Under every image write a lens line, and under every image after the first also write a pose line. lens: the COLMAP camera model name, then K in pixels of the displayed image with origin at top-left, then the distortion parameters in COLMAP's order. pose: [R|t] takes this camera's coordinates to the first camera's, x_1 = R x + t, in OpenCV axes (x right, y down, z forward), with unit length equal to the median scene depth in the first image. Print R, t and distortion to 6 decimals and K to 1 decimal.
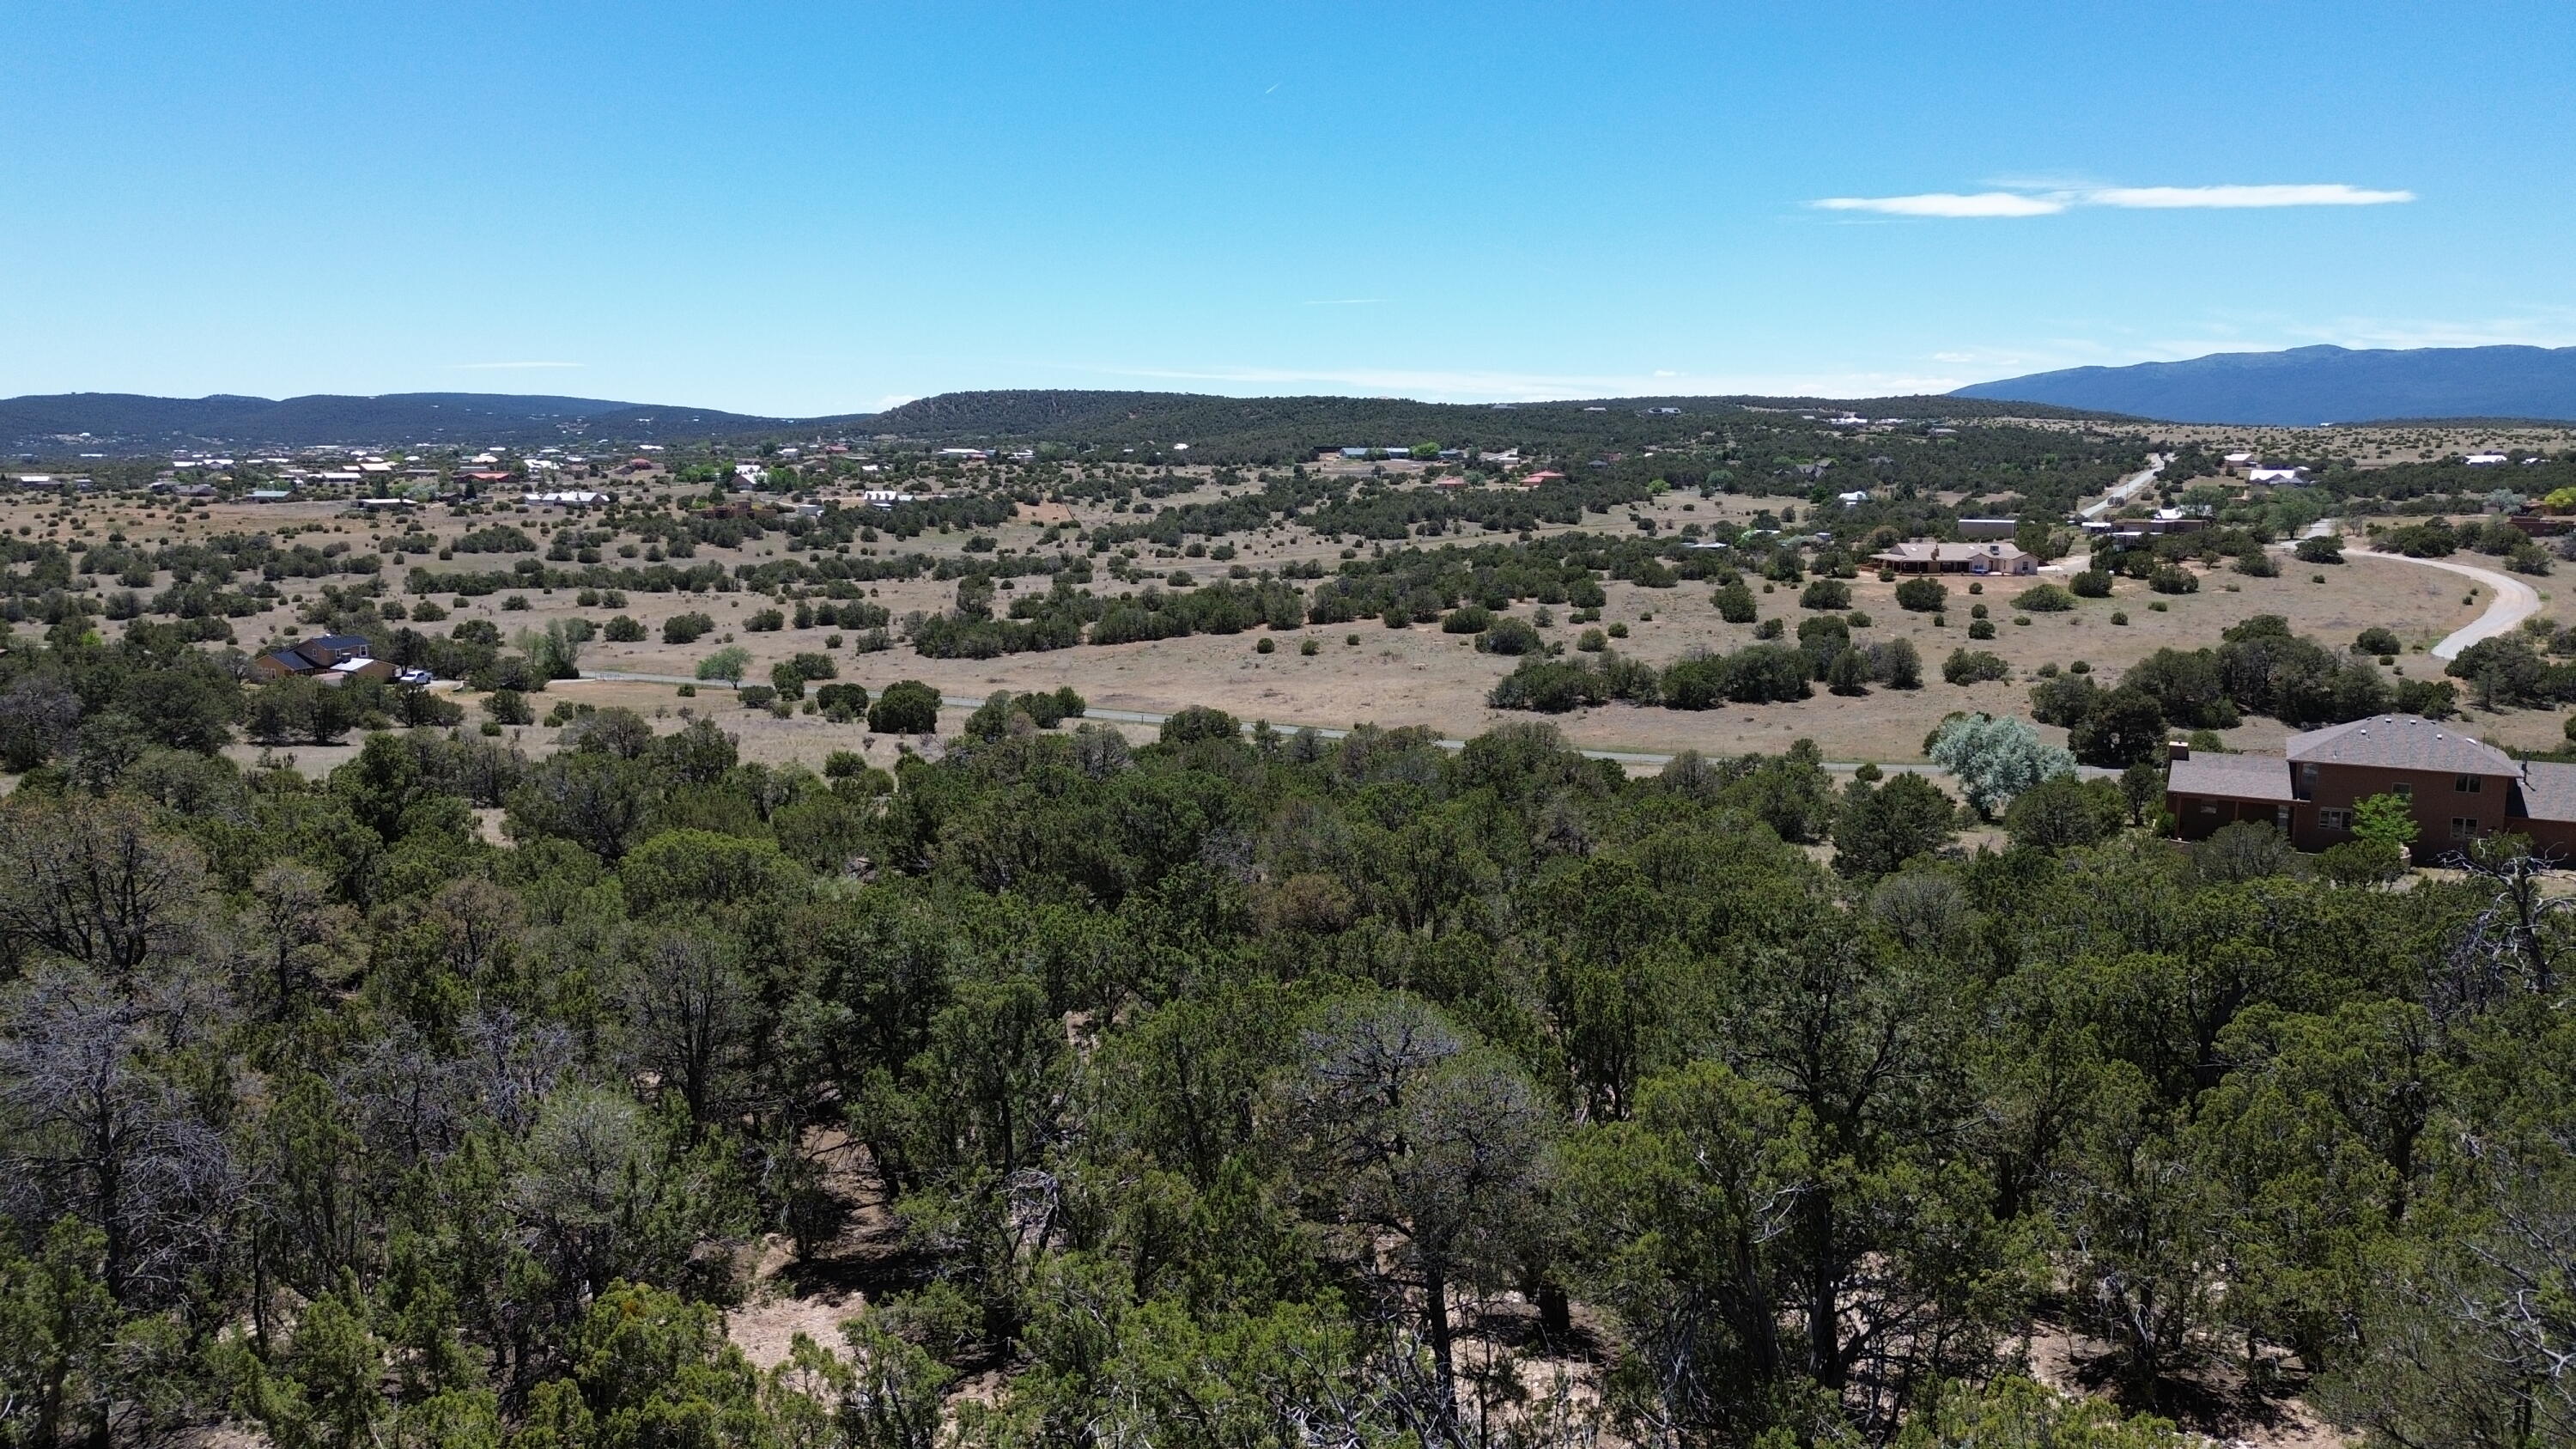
lens RADIAL K [[1823.1, 0, 1294.1], [0, 1823.1, 715.6], [0, 0, 1]] dist [0.076498, -0.077896]
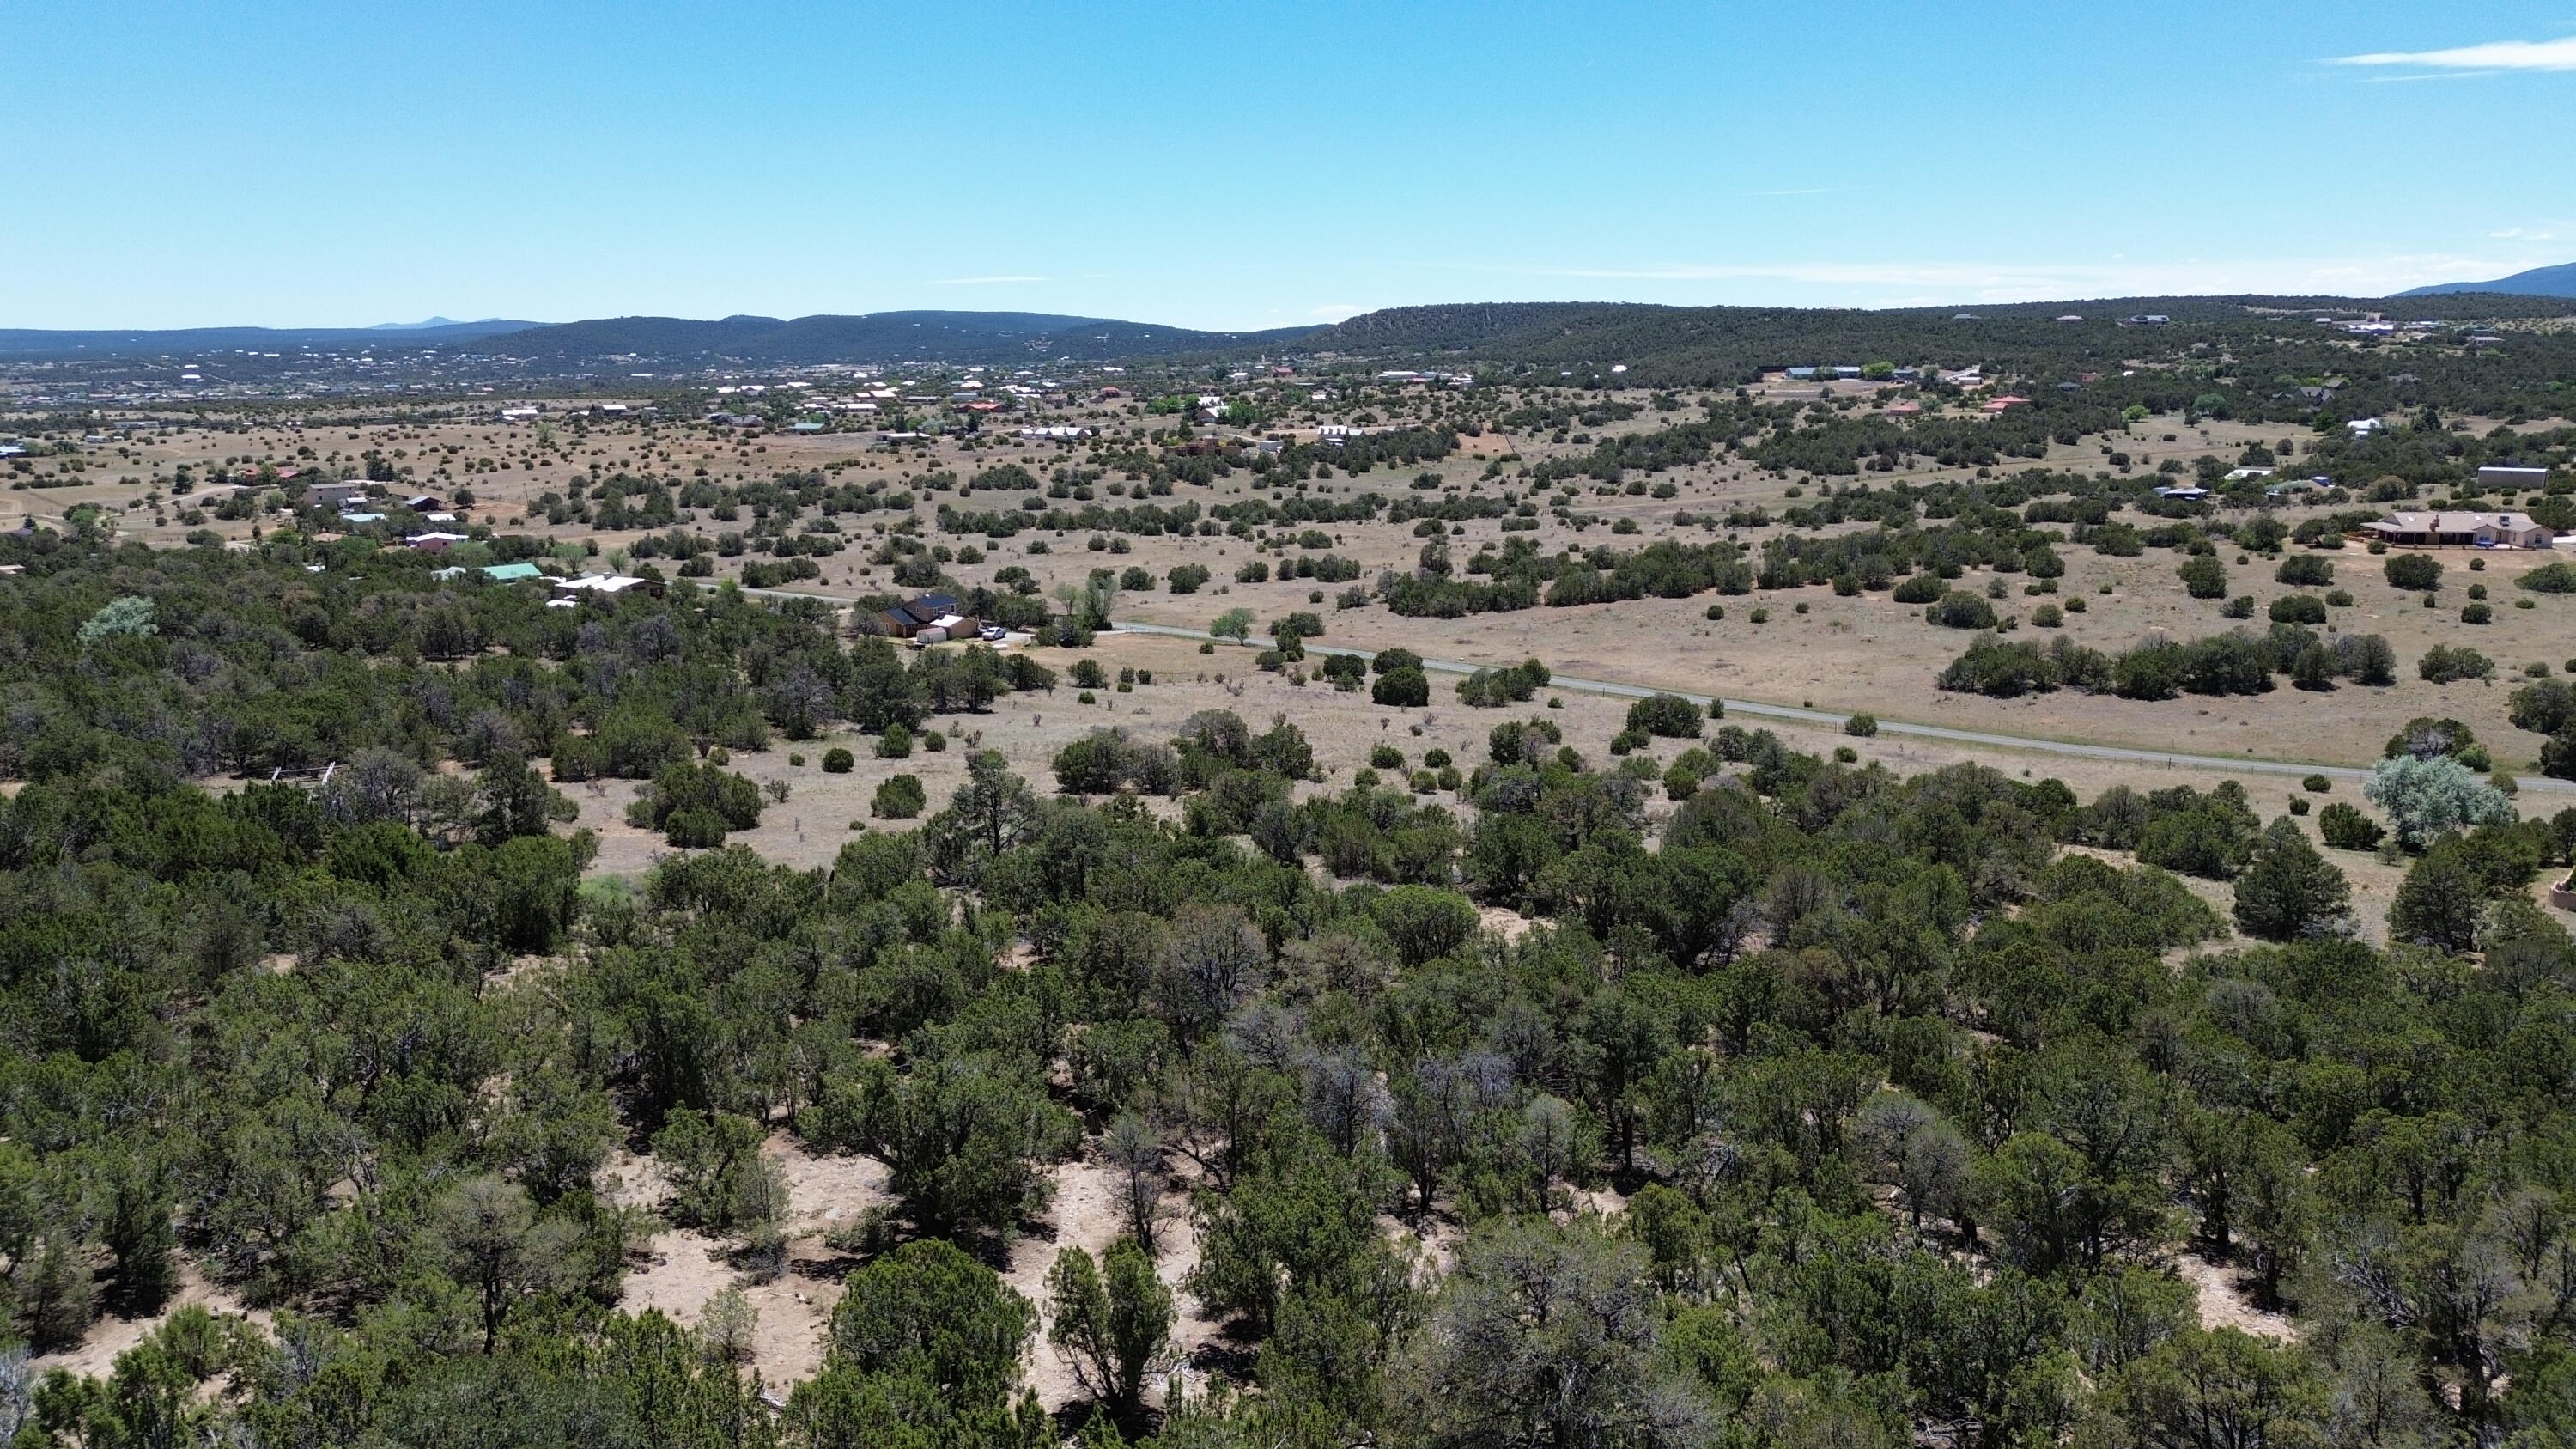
lens RADIAL K [[1823.1, 0, 1294.1], [0, 1823.1, 715.6], [0, 0, 1]] dist [0.076498, -0.077896]
pose [[0.973756, 0.035202, -0.224855, -0.007110], [-0.023740, 0.998287, 0.053479, -0.016361], [0.226353, -0.046738, 0.972923, -0.054805]]
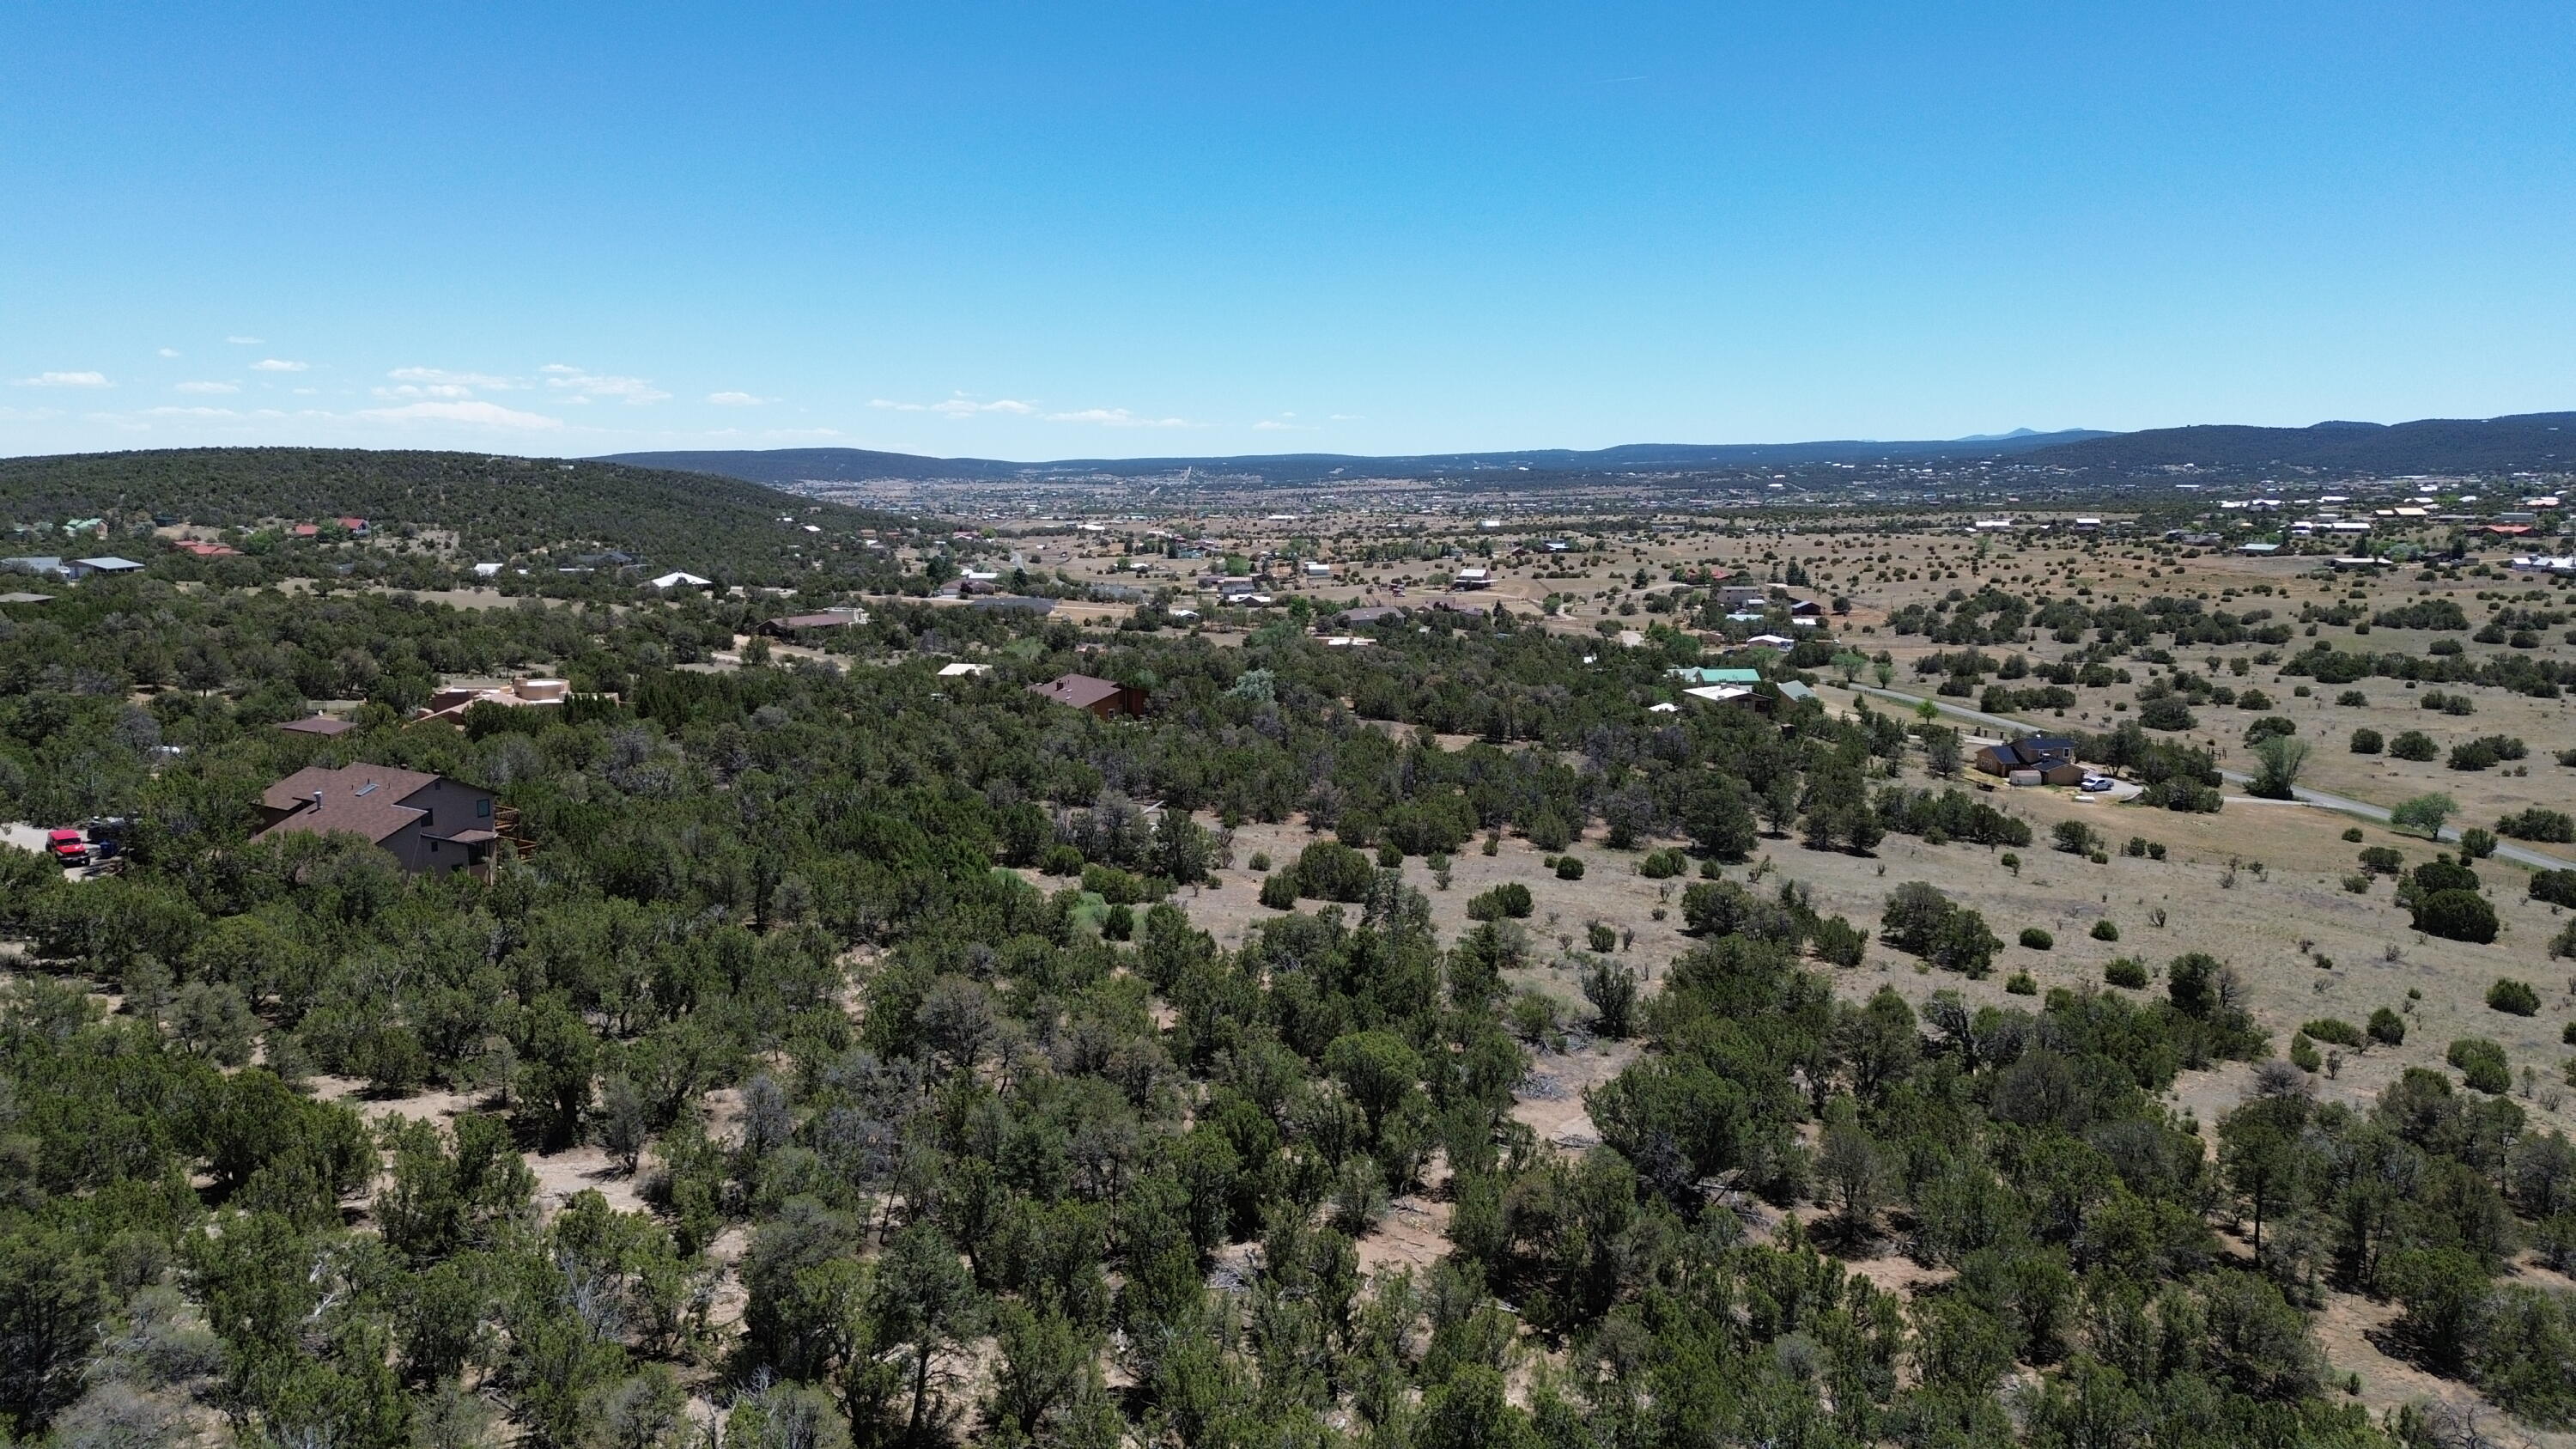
lens RADIAL K [[1823.1, 0, 1294.1], [0, 1823.1, 715.6], [0, 0, 1]] dist [0.076498, -0.077896]
pose [[0.515160, 0.112764, -0.849644, 0.100164], [-0.122143, 0.990849, 0.057447, -0.030810], [0.848346, 0.074184, 0.524219, 0.001971]]
